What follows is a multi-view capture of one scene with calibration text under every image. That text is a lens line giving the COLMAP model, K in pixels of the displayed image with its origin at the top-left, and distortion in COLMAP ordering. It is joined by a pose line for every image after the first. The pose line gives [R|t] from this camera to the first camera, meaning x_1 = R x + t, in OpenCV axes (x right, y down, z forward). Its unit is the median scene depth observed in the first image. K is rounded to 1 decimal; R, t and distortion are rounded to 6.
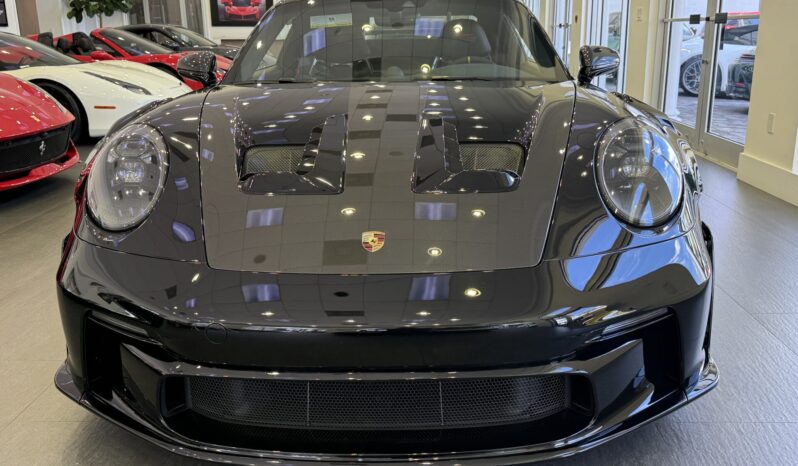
lens RADIAL K [[805.9, 0, 393.6], [0, 805.9, 234.8], [0, 0, 1]] dist [0.105977, -0.221577]
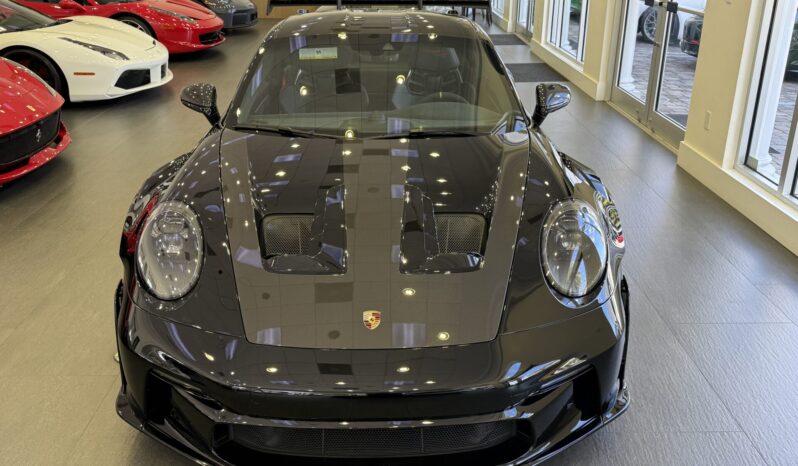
lens RADIAL K [[831.2, 0, 399.0], [0, 831.2, 233.0], [0, 0, 1]] dist [0.185948, -0.425283]
pose [[0.998478, -0.001930, 0.055126, -0.043621], [-0.005061, 0.991967, 0.126396, -0.239420], [-0.054927, -0.126483, 0.990447, -0.269561]]
